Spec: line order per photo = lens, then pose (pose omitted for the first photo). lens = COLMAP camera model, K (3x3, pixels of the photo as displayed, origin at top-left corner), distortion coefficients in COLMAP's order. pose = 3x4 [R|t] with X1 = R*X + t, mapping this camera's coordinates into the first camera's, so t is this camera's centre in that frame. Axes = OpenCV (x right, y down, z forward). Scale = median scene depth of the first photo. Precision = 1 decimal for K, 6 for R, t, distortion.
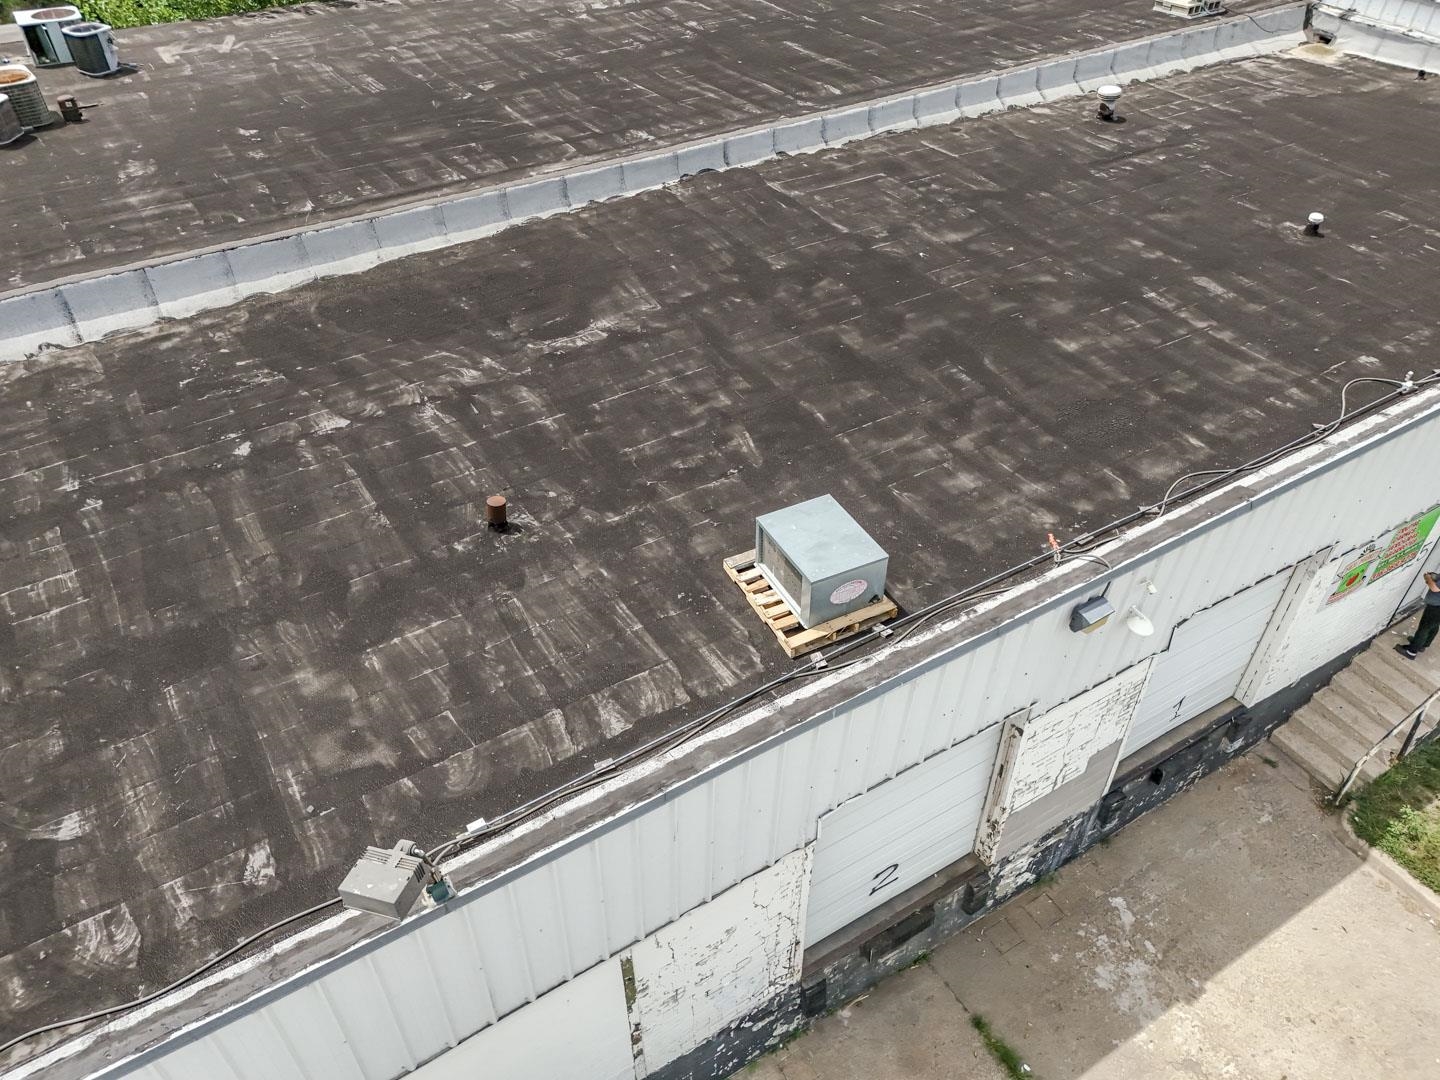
lens RADIAL K [[1065.3, 0, 723.0], [0, 1065.3, 545.9], [0, 0, 1]] dist [0.074163, -0.067934]
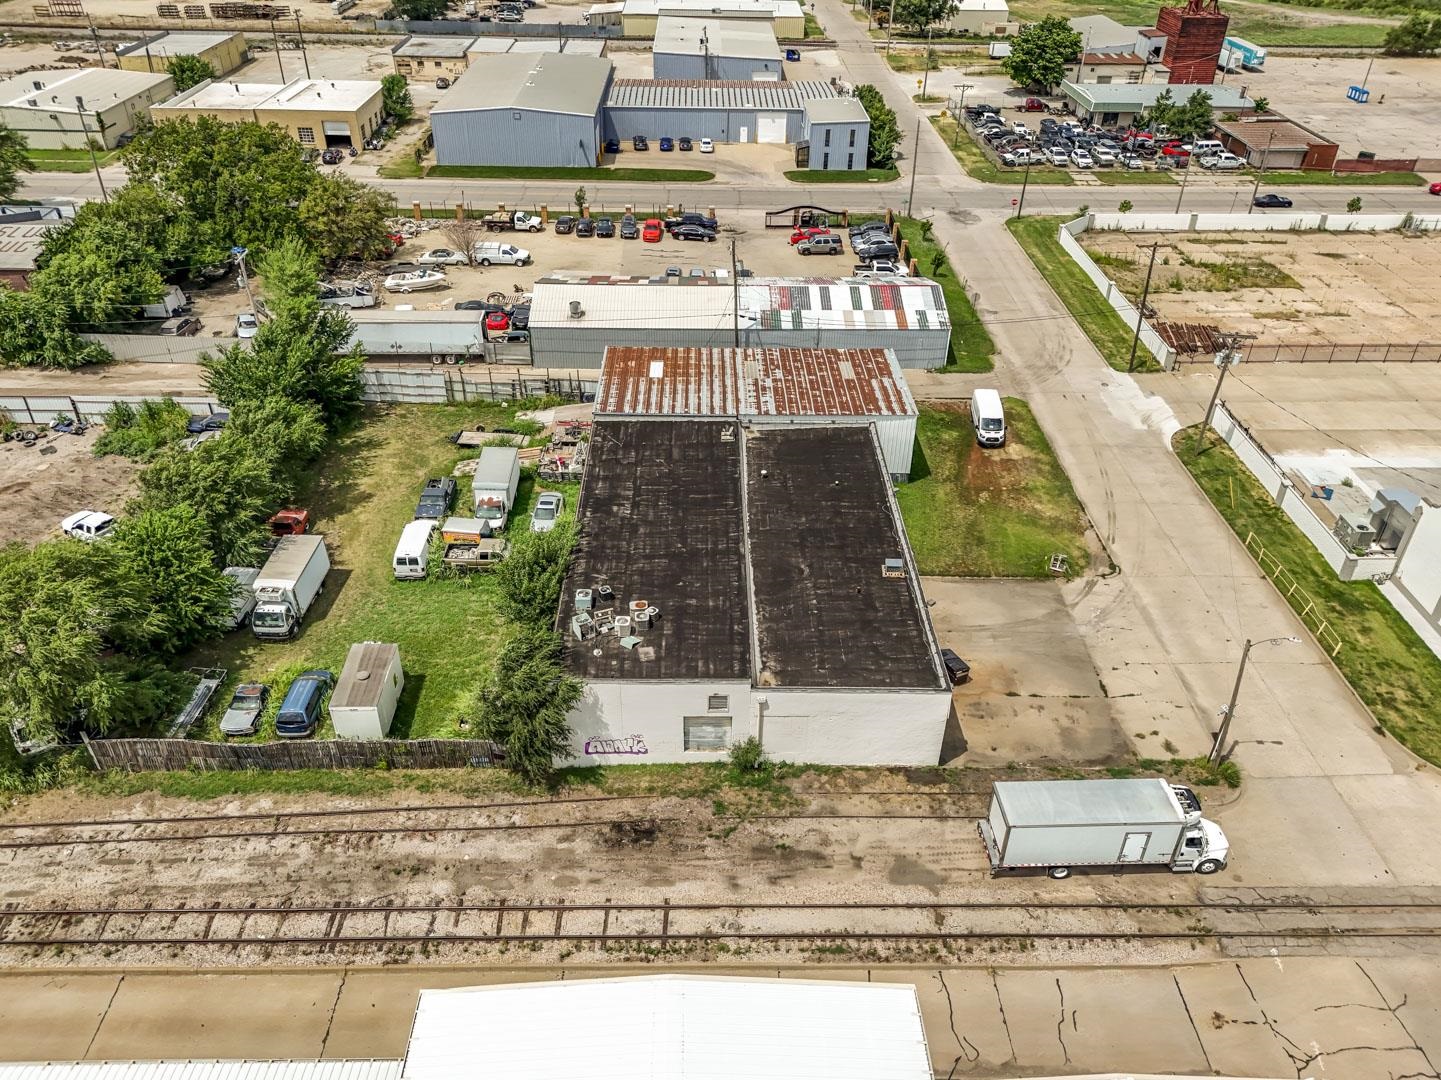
lens RADIAL K [[1066.1, 0, 723.5], [0, 1066.1, 545.9], [0, 0, 1]] dist [0.074163, -0.067934]
pose [[0.508419, -0.478512, 0.715916, -3.330831], [0.556596, 0.816984, 0.150790, -1.088340], [-0.657047, 0.321812, 0.681708, -1.879469]]
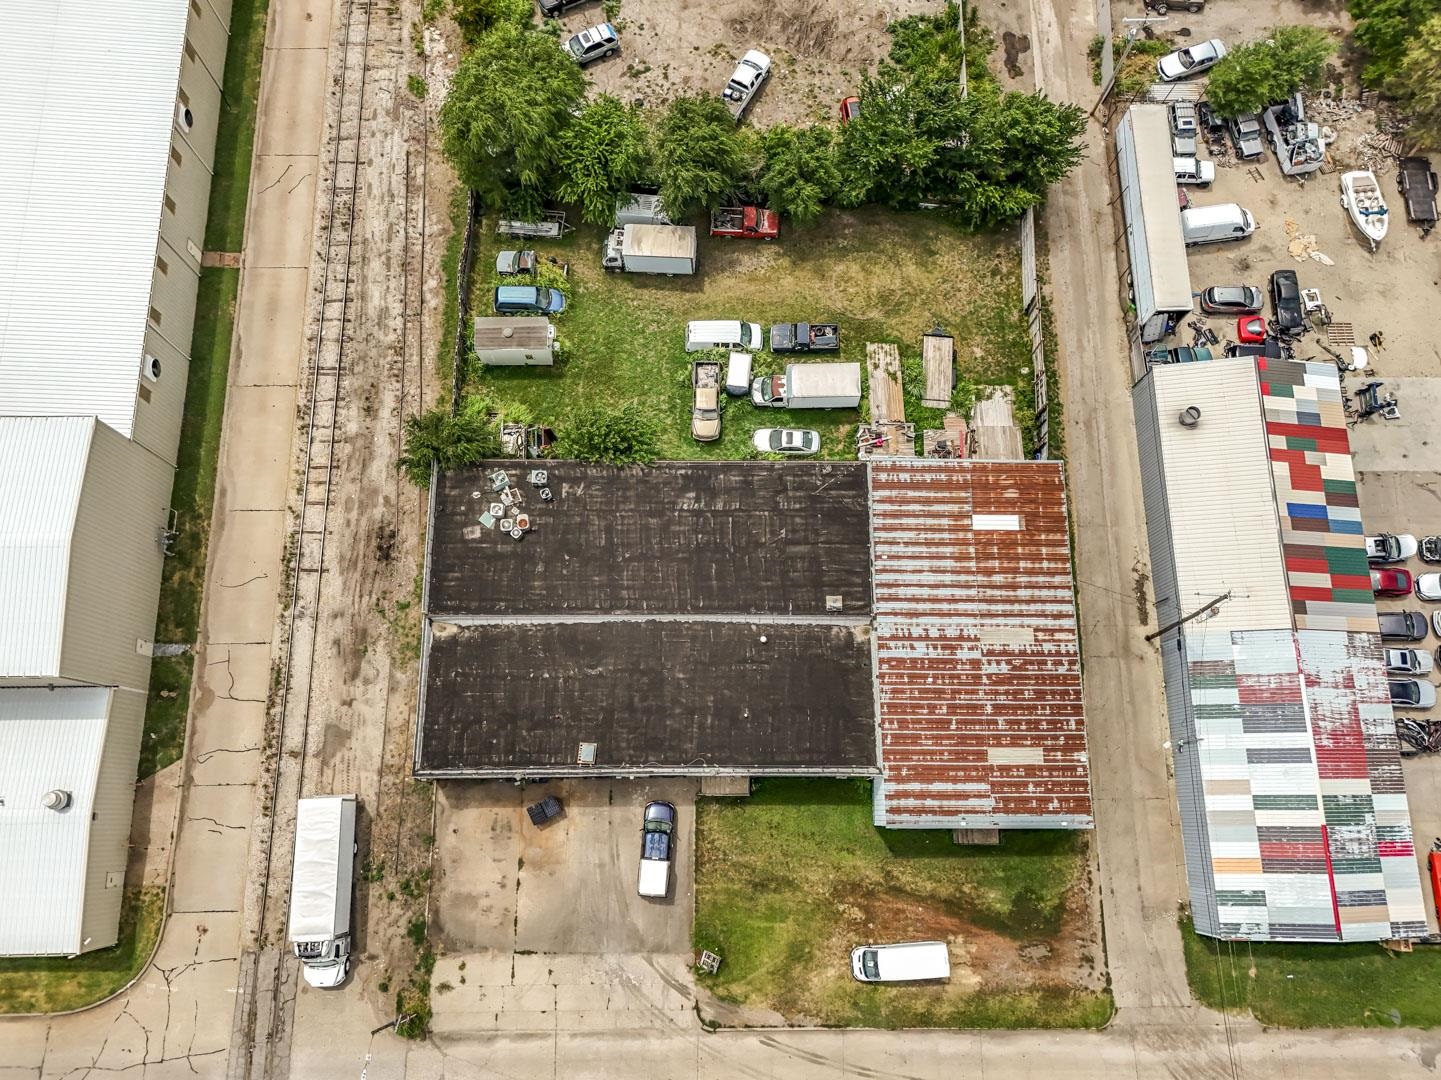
lens RADIAL K [[1066.1, 0, 723.5], [0, 1066.1, 545.9], [0, 0, 1]] dist [0.074163, -0.067934]
pose [[0.854047, 0.508727, -0.108630, 0.594833], [-0.358756, 0.727232, 0.585173, -3.510463], [0.376692, -0.460794, 0.803599, -2.416721]]
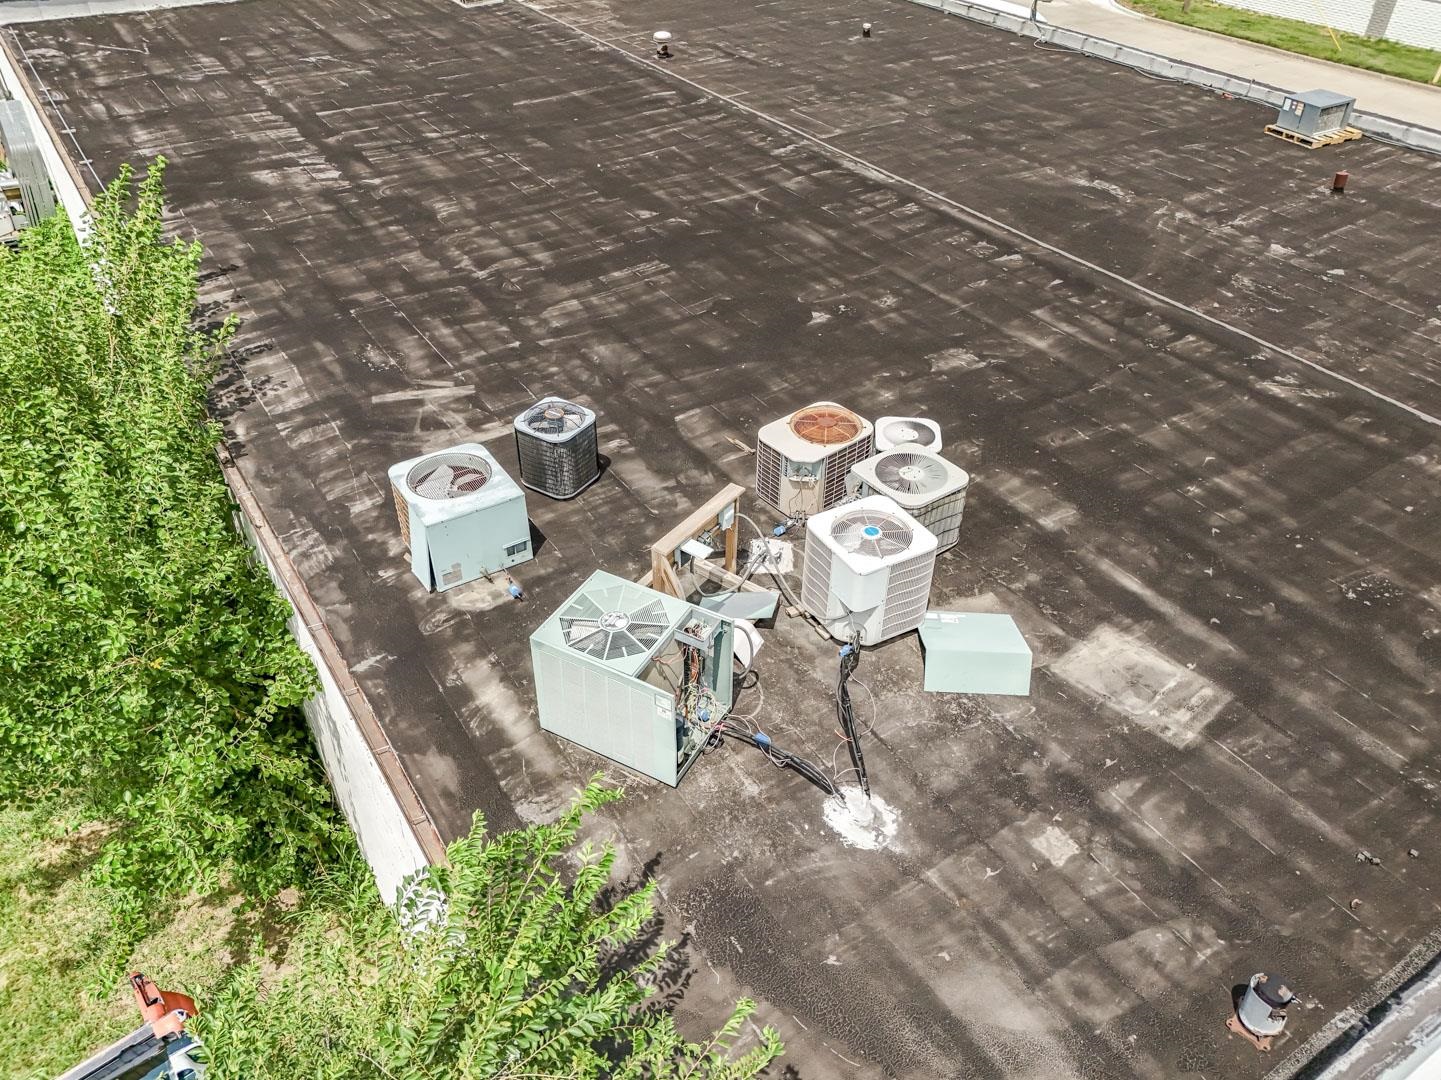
lens RADIAL K [[1066.1, 0, 723.5], [0, 1066.1, 545.9], [0, 0, 1]] dist [0.074163, -0.067934]
pose [[-0.031230, -0.618005, 0.785554, -1.301894], [0.644186, 0.588485, 0.488579, -0.801840], [-0.764231, 0.521301, 0.379731, 0.953514]]
